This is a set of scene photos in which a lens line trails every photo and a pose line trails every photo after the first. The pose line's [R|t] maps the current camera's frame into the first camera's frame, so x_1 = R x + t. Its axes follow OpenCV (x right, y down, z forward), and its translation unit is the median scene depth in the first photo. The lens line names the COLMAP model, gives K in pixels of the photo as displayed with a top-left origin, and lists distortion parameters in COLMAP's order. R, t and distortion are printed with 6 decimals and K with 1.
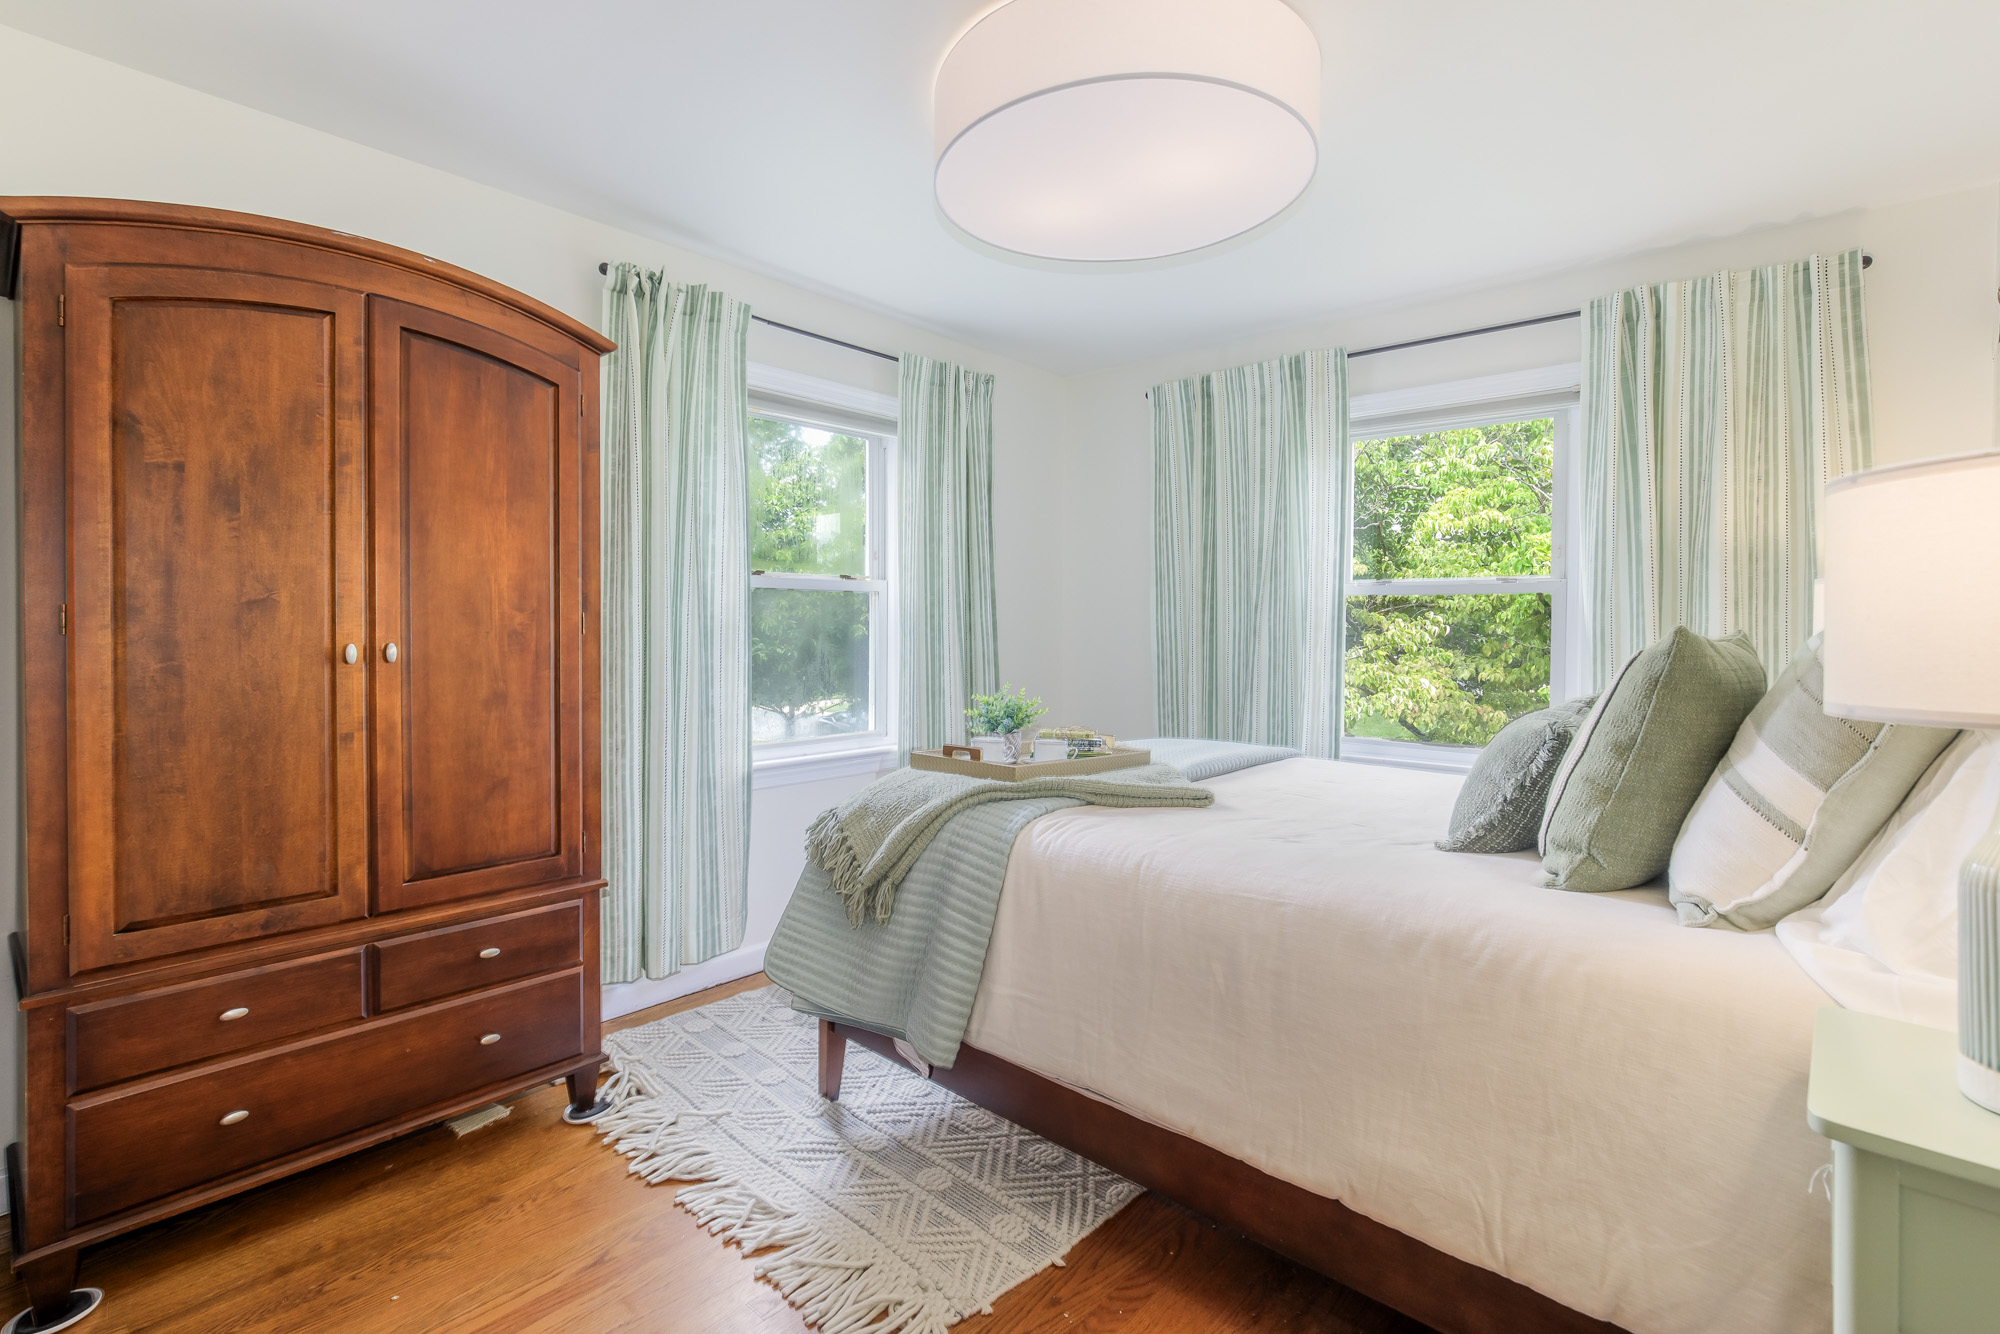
lens RADIAL K [[912.7, 0, 996.7], [0, 912.7, 654.0], [0, 0, 1]] dist [-0.017263, 0.005868]
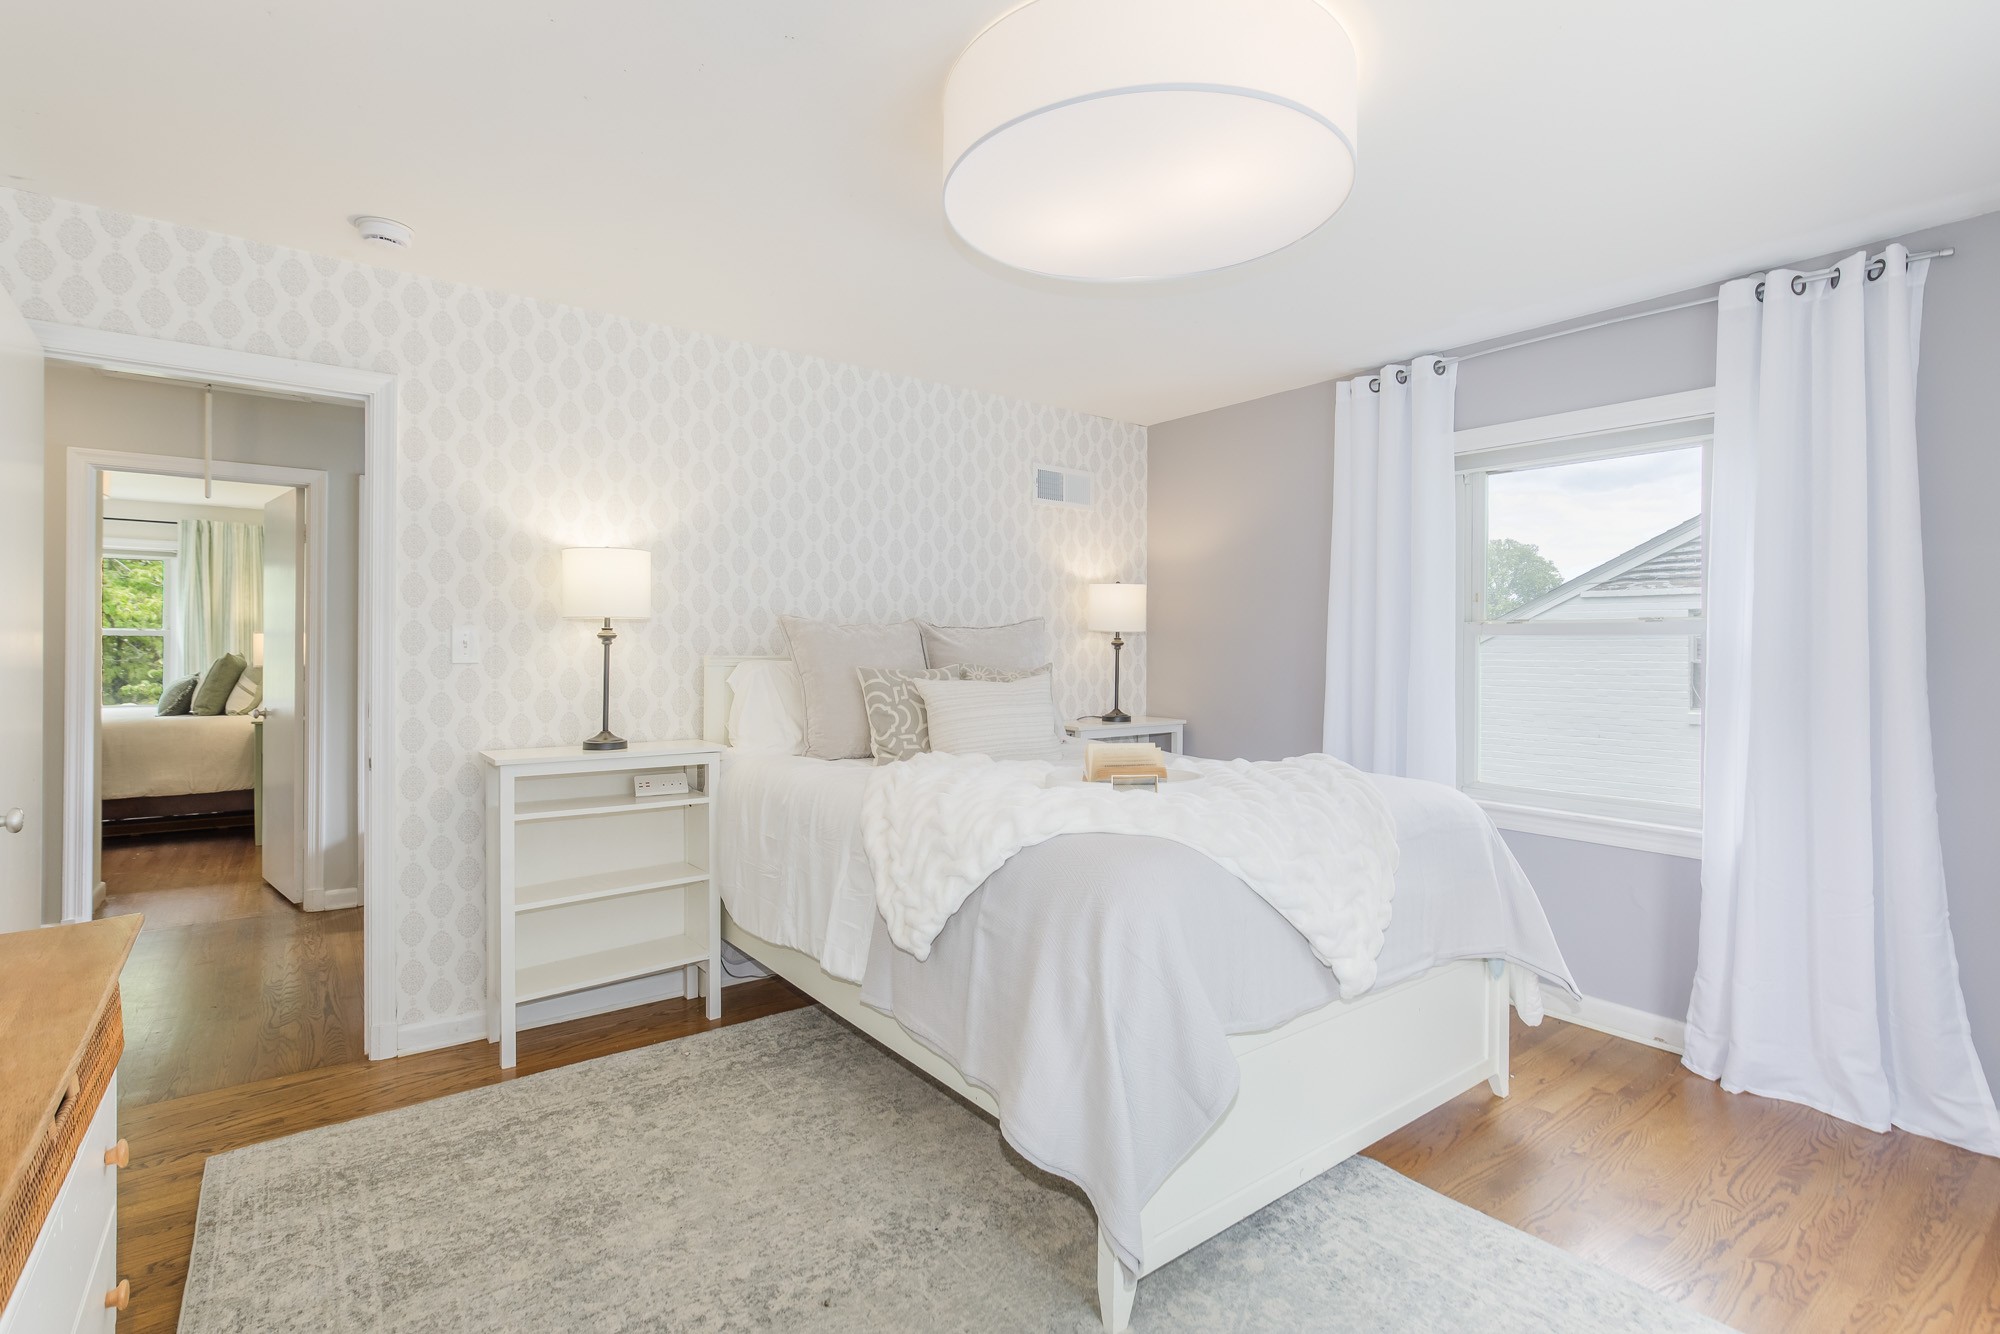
lens RADIAL K [[912.7, 0, 967.9], [0, 912.7, 633.7], [0, 0, 1]] dist [-0.017263, 0.005868]
pose [[0.211369, 0.001843, 0.977405, -2.316481], [0.019613, 0.999789, -0.006127, -0.027007], [-0.977210, 0.020465, 0.211288, -2.873329]]
